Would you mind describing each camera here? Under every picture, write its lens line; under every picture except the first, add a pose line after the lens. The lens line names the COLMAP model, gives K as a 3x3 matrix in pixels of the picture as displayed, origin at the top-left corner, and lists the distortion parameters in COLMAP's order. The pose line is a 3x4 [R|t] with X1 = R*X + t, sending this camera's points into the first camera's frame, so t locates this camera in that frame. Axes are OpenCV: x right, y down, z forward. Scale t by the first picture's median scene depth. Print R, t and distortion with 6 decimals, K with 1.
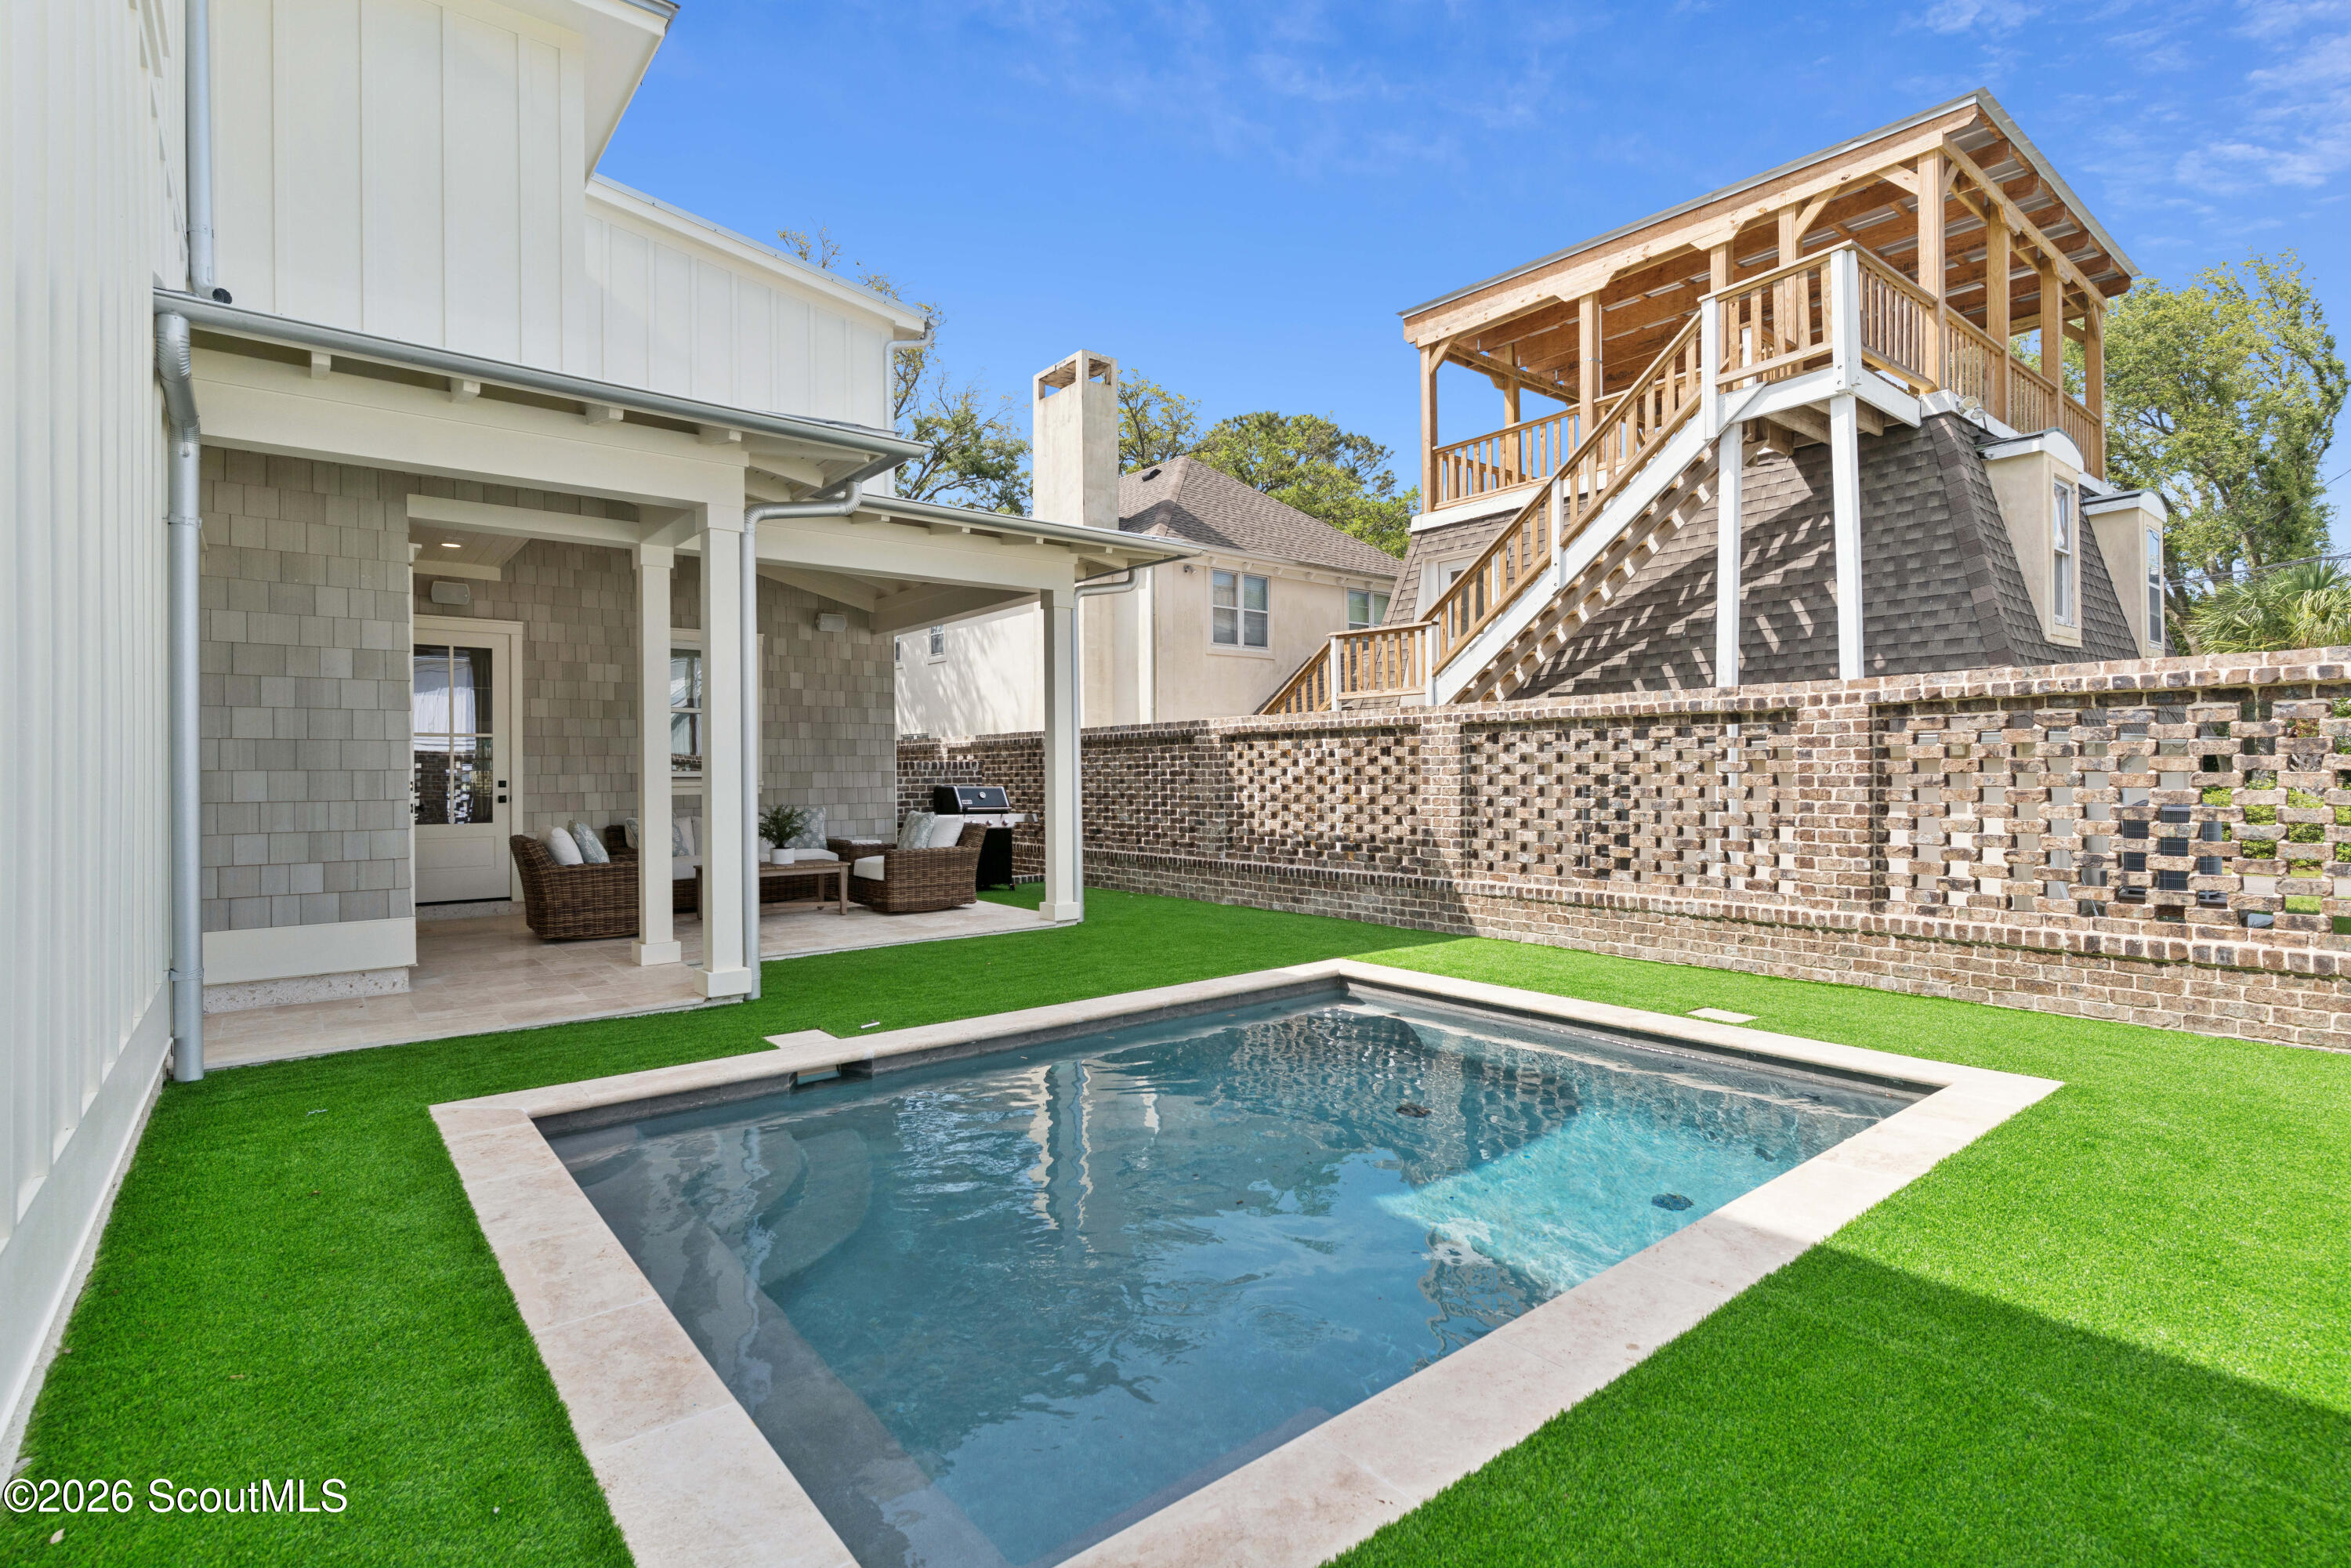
lens RADIAL K [[1119.5, 0, 1145.8], [0, 1119.5, 779.0], [0, 0, 1]] dist [0.001287, 0.000599]
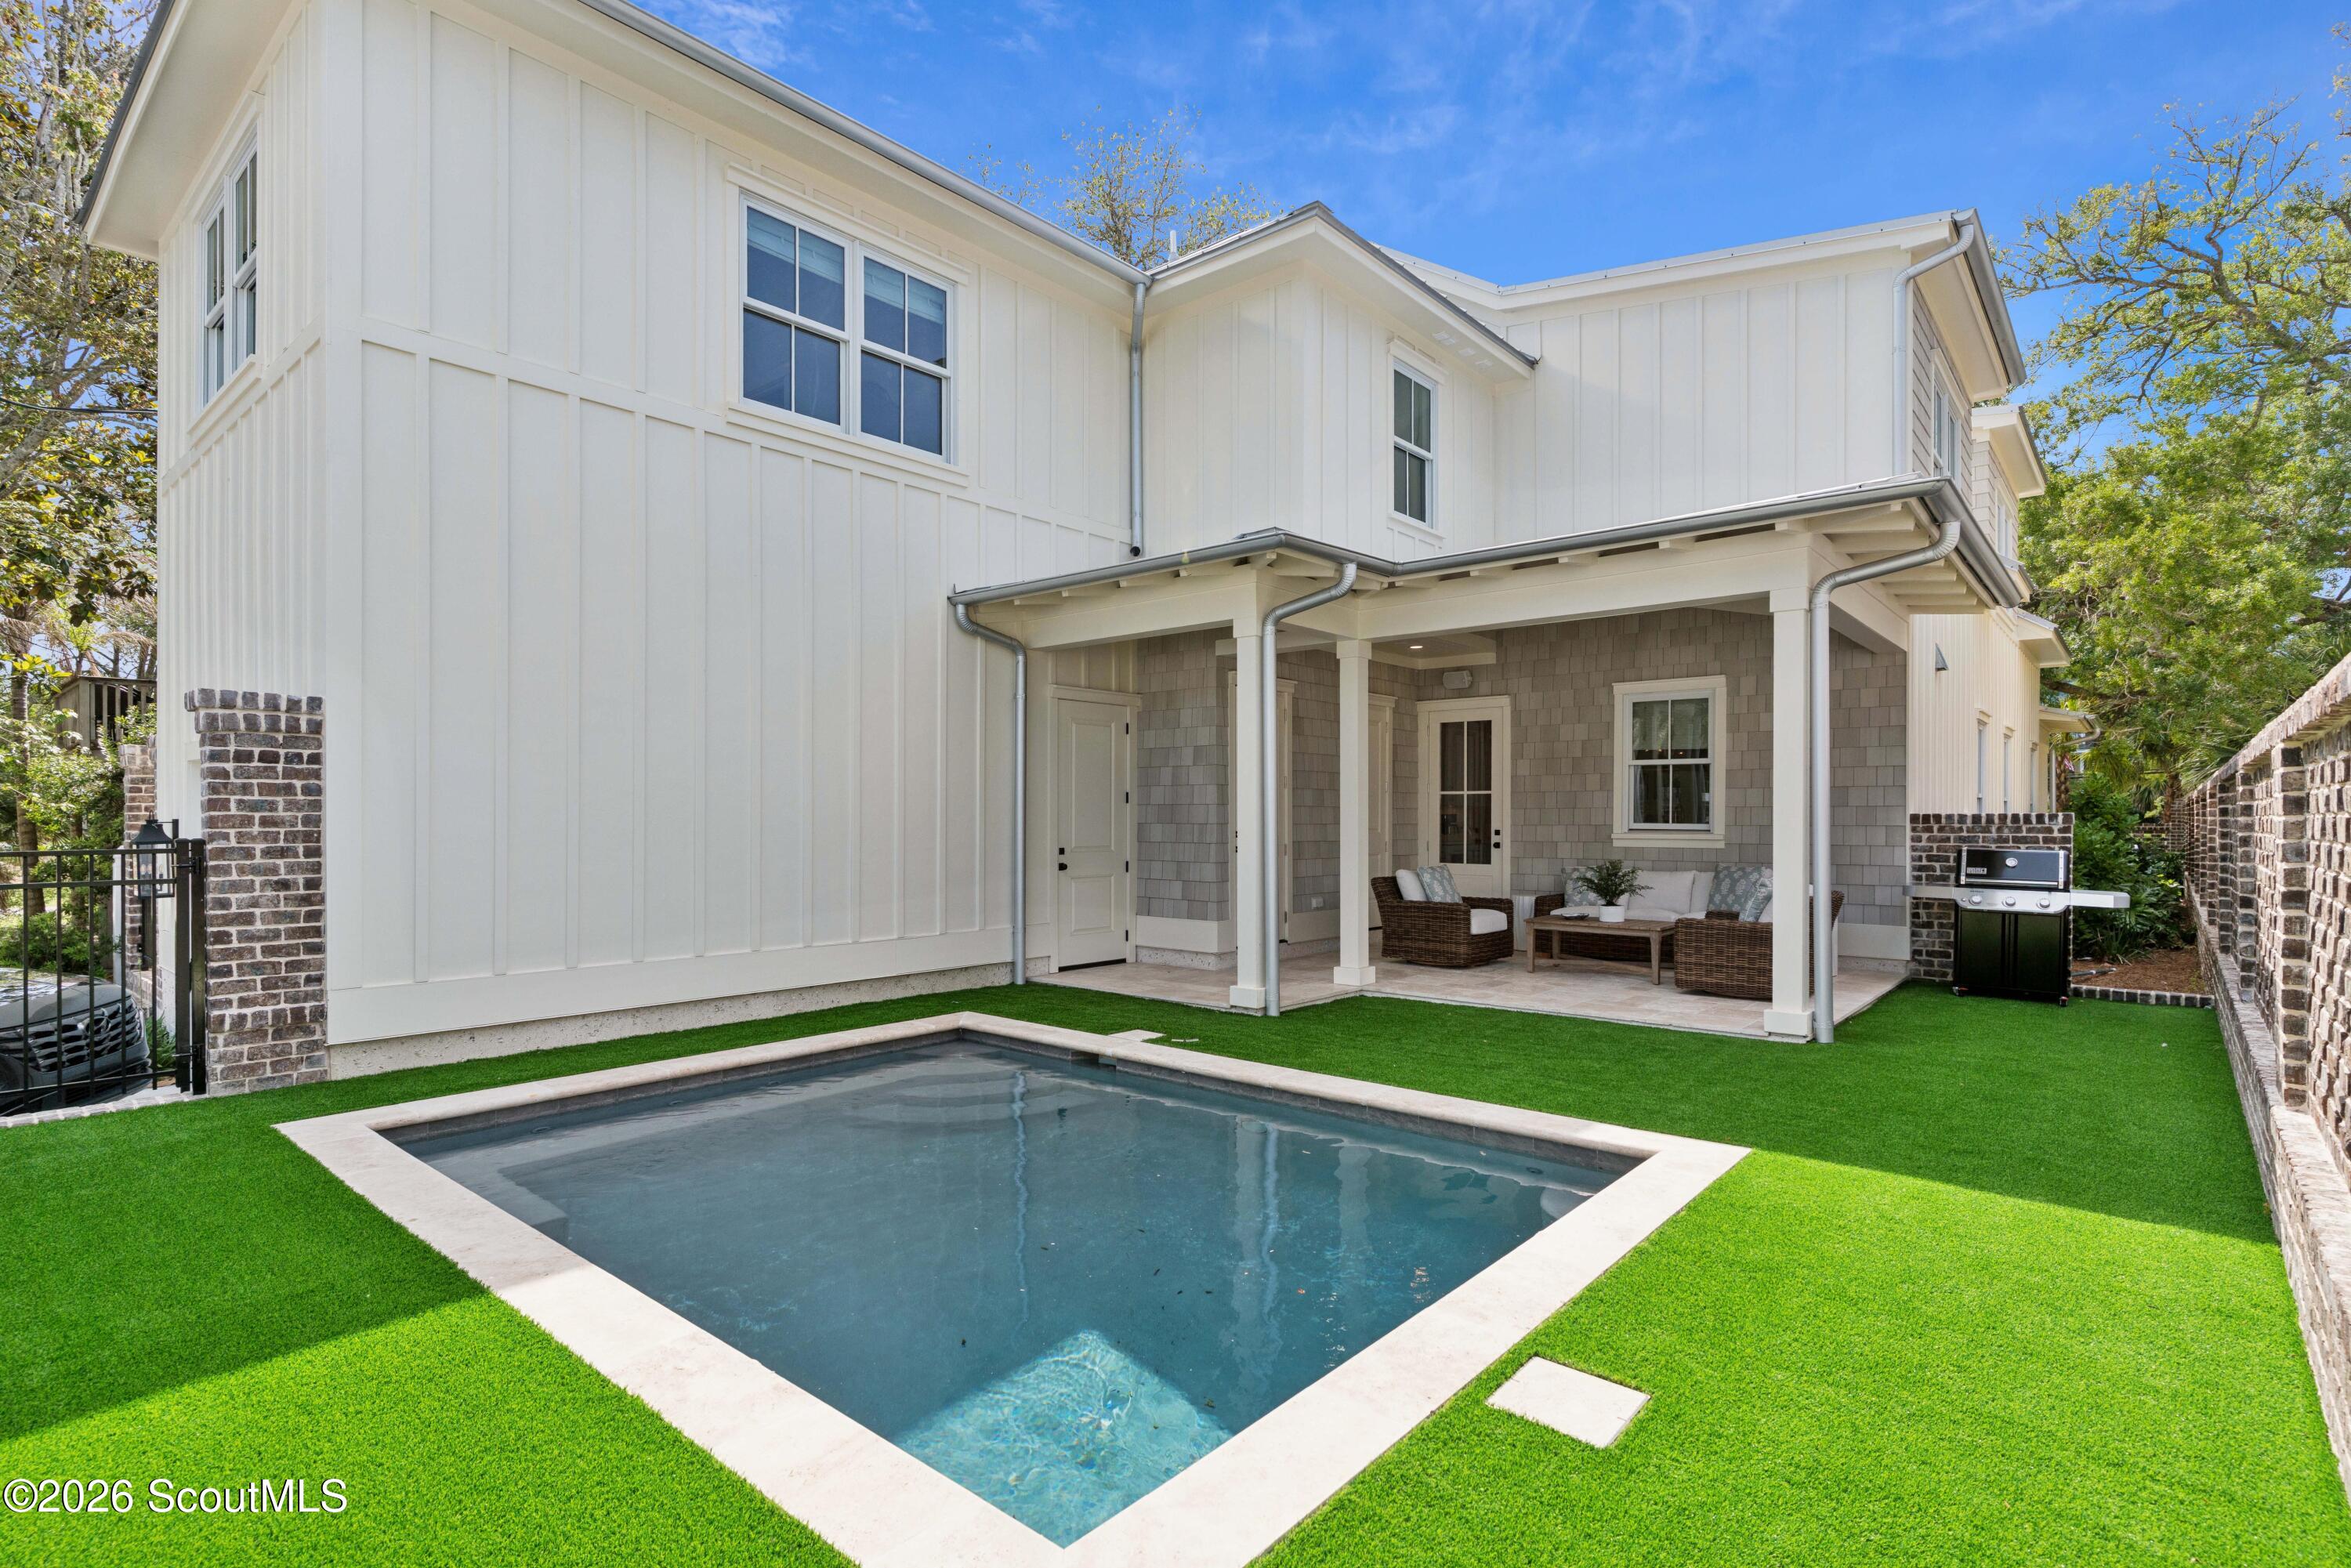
lens RADIAL K [[1119.5, 0, 1175.6], [0, 1119.5, 822.3], [0, 0, 1]] dist [0.001287, 0.000599]
pose [[0.197115, 0.012618, -0.980299, 0.512447], [-0.007858, 0.999905, 0.011290, -0.016790], [0.980349, 0.005477, 0.197195, 0.409886]]
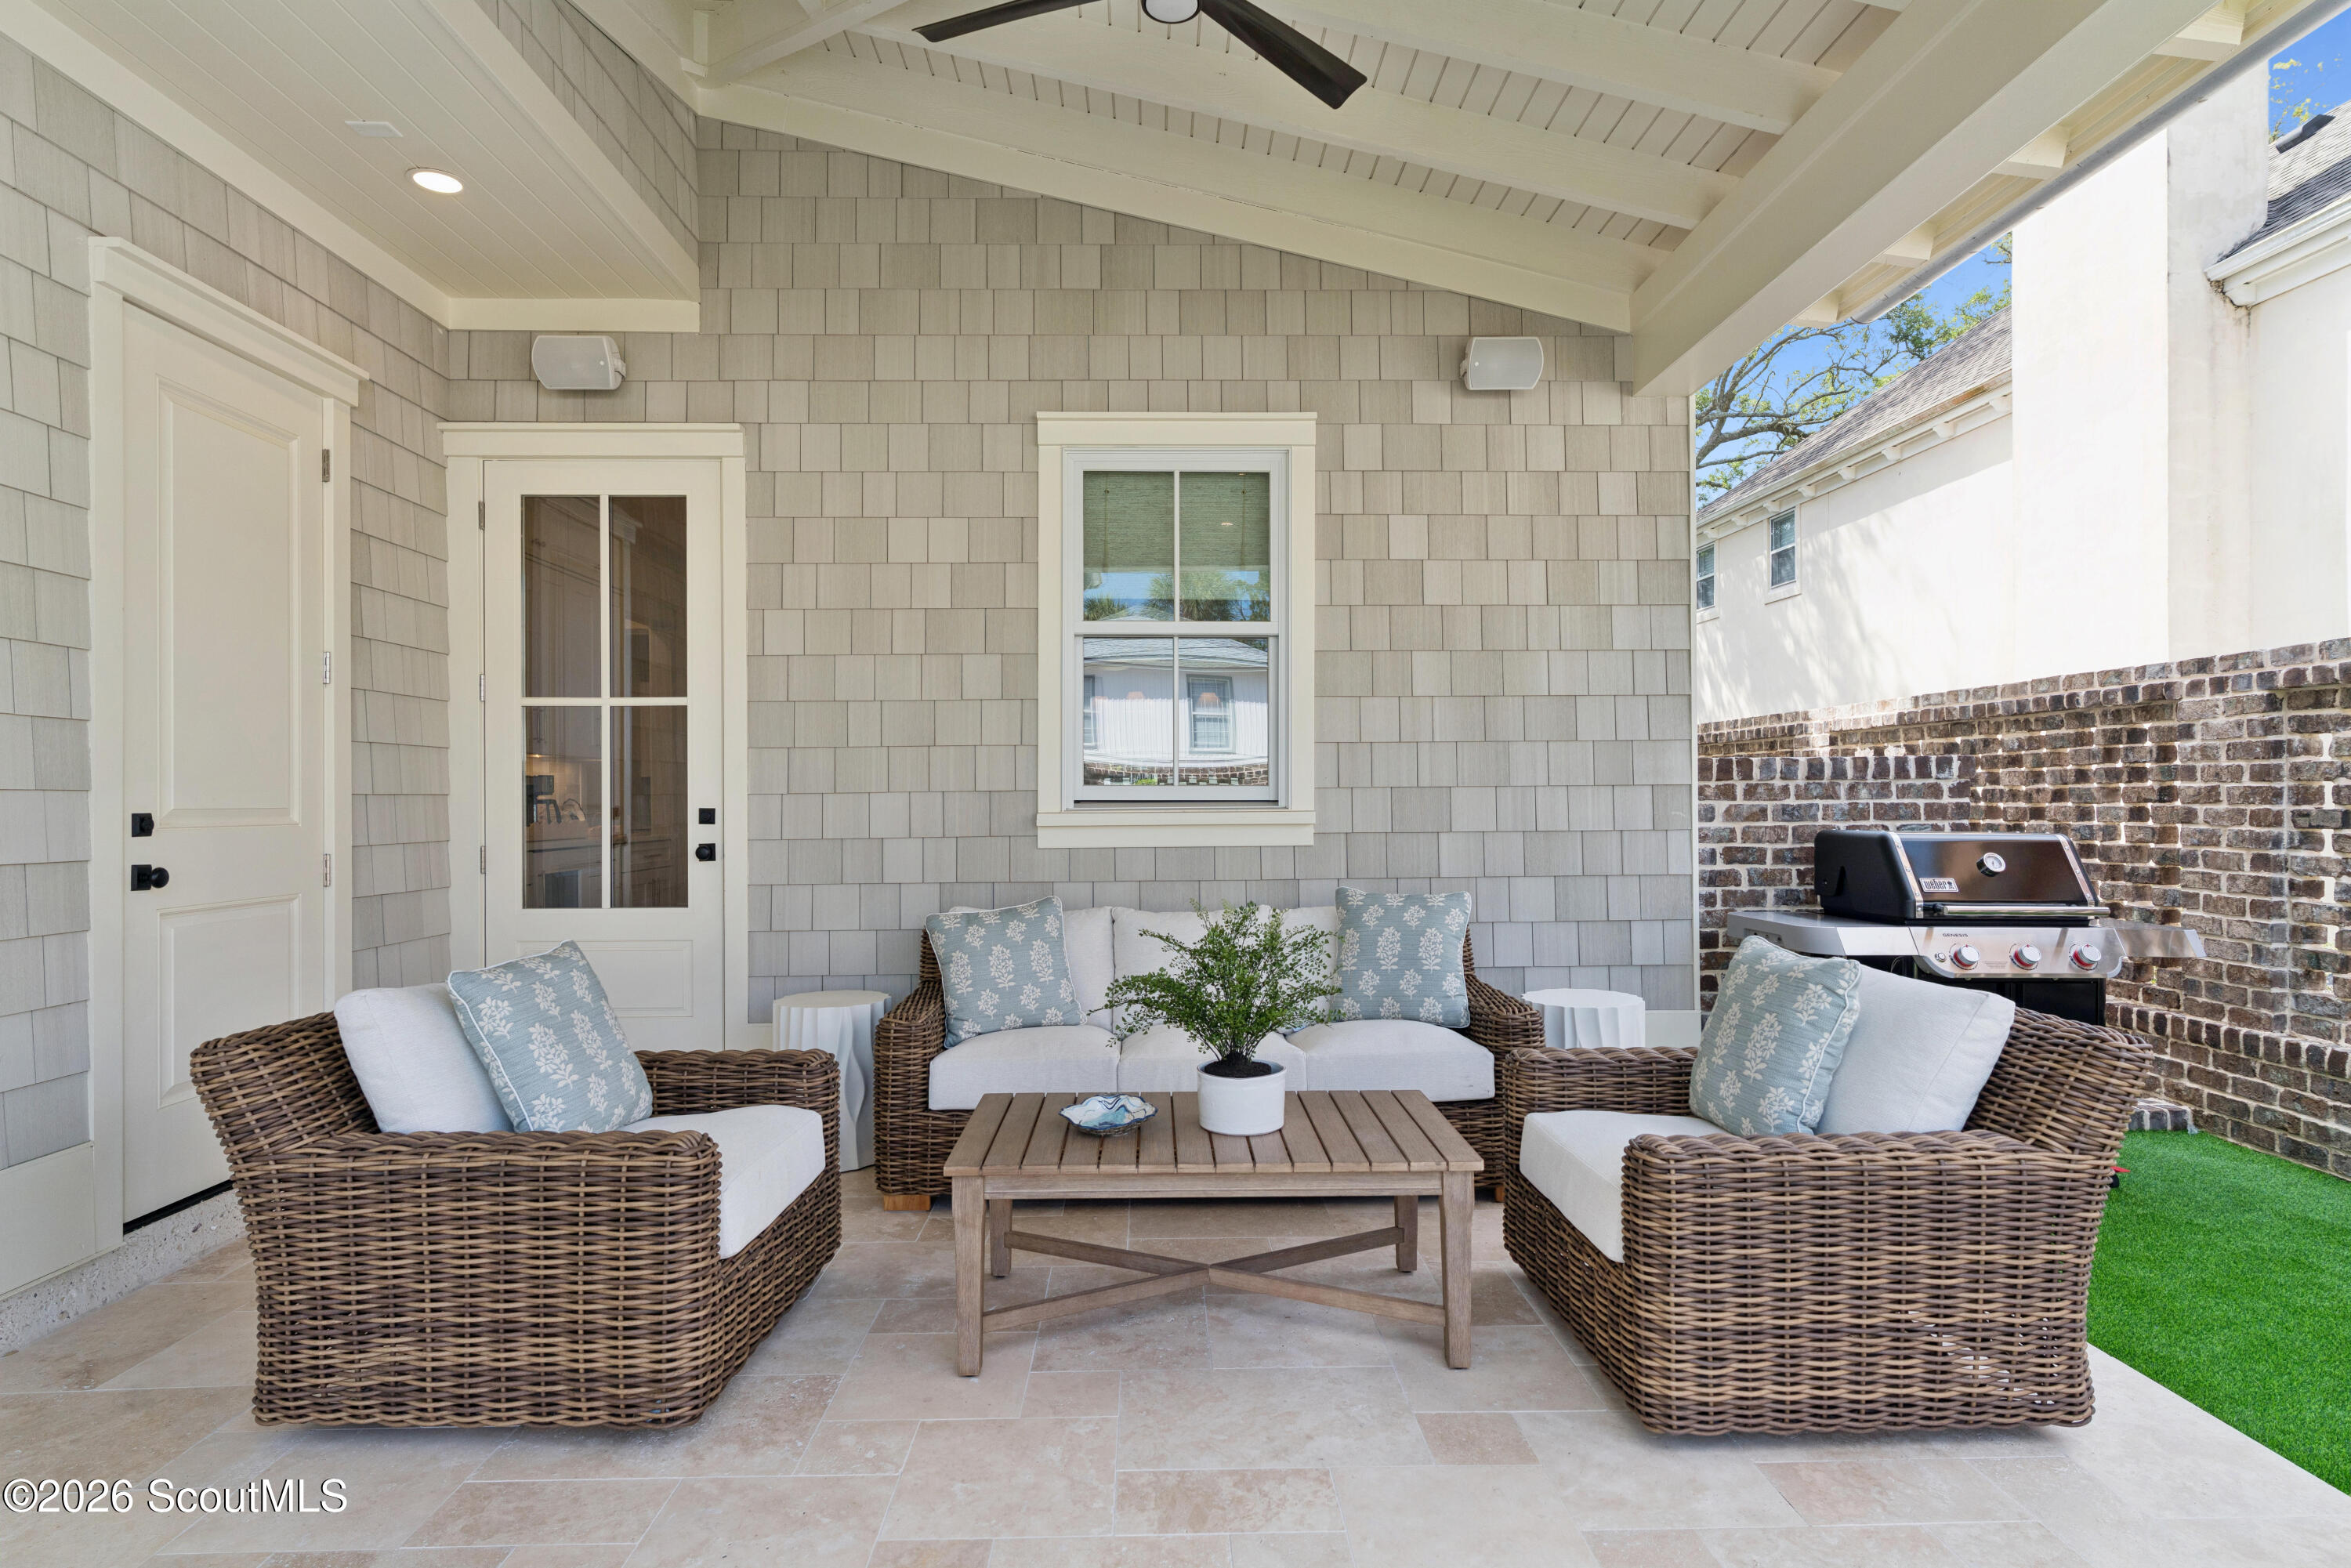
lens RADIAL K [[1233.3, 0, 1185.8], [0, 1233.3, 795.5], [0, 0, 1]] dist [0.004301, 0.000018]
pose [[0.813344, 0.004093, -0.581769, -0.151225], [-0.003344, 0.999992, 0.002361, -0.004734], [0.581774, 0.000025, 0.813350, 0.699467]]
